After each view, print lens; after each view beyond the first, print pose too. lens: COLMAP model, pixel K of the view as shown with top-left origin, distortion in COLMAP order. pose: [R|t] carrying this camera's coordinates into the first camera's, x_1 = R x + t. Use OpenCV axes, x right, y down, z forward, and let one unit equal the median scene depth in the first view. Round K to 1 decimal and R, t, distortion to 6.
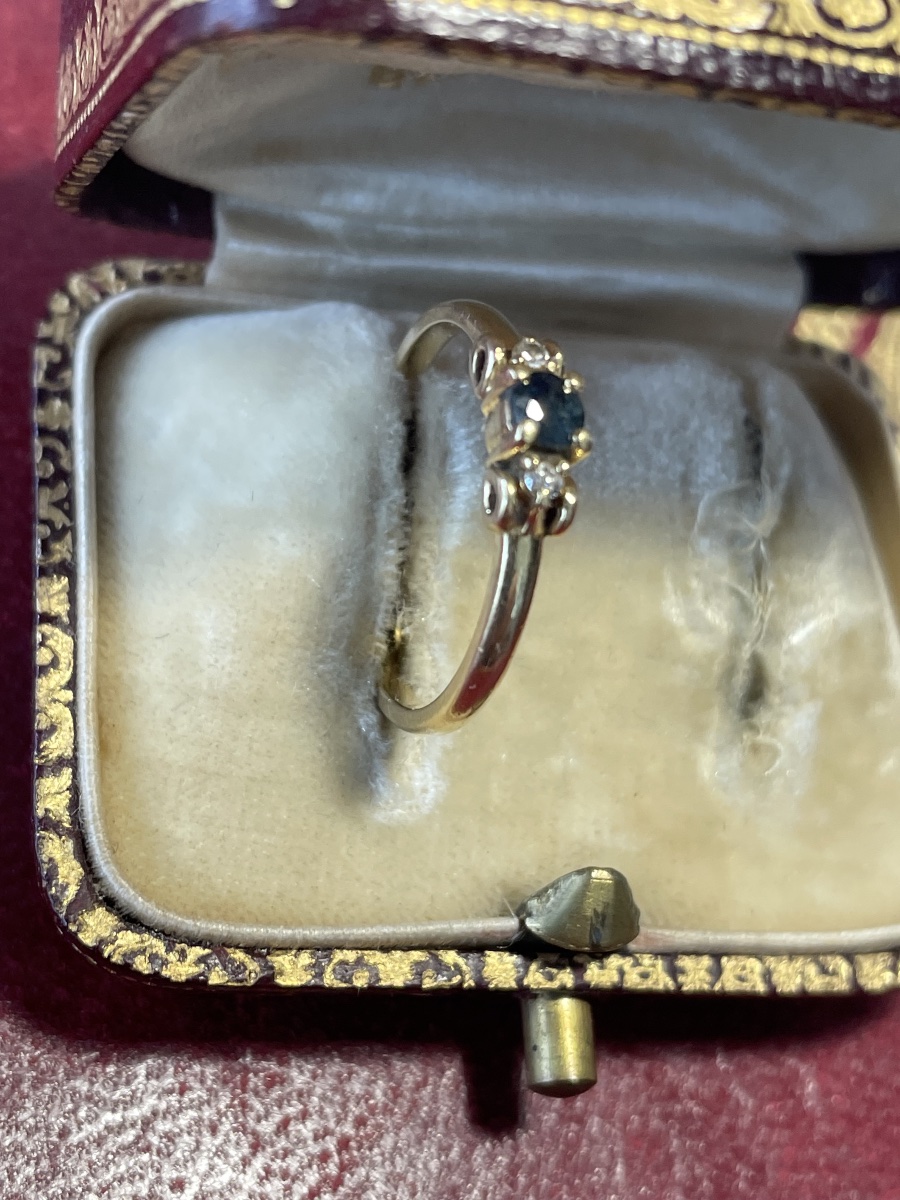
lens RADIAL K [[1902.1, 0, 446.6], [0, 1902.1, 587.3], [0, 0, 1]] dist [0.043626, 0.000000]
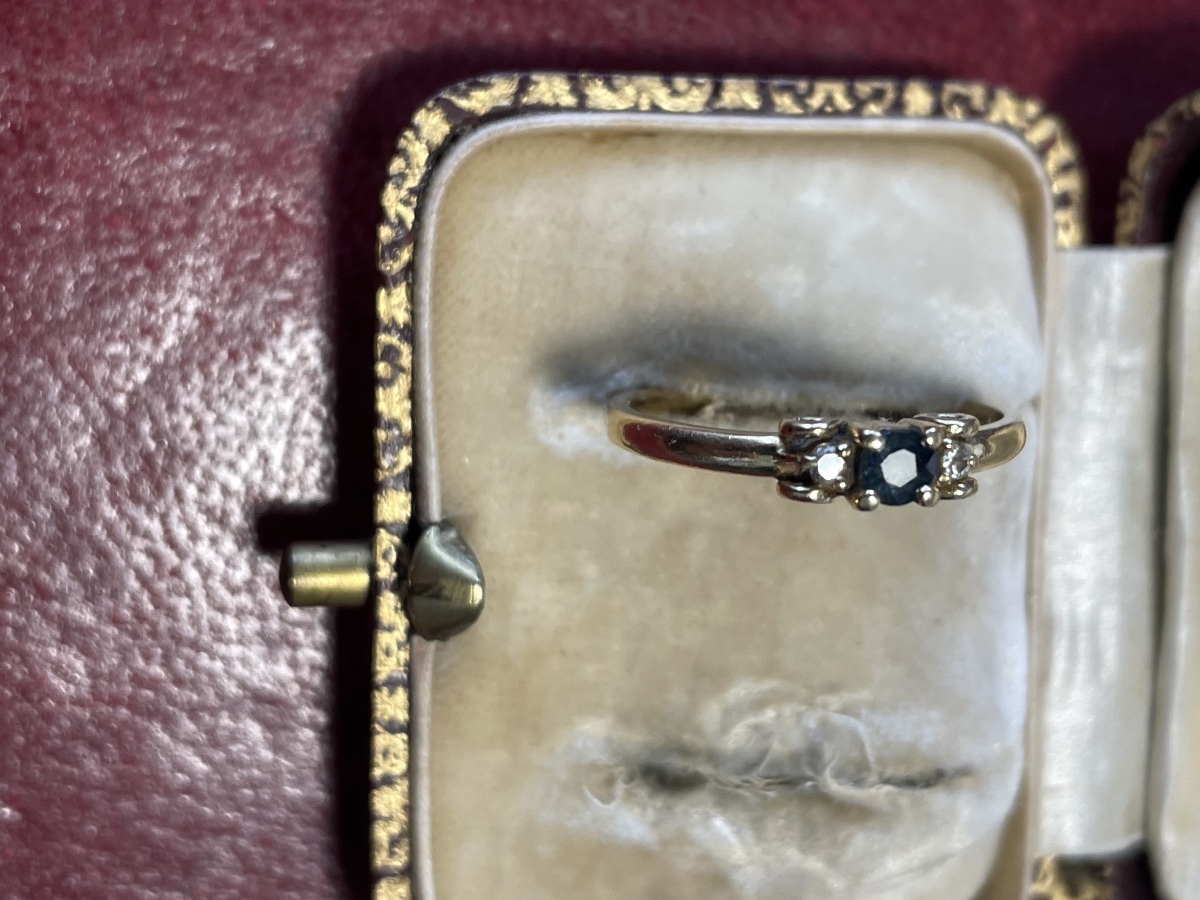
lens RADIAL K [[1902.1, 0, 601.1], [0, 1902.1, 475.6], [0, 0, 1]] dist [0.043626, 0.000000]
pose [[-0.001807, 0.977680, -0.210092, 0.229462], [-0.985550, 0.033843, 0.165968, -0.089178], [0.169373, 0.207356, 0.963492, -0.010136]]
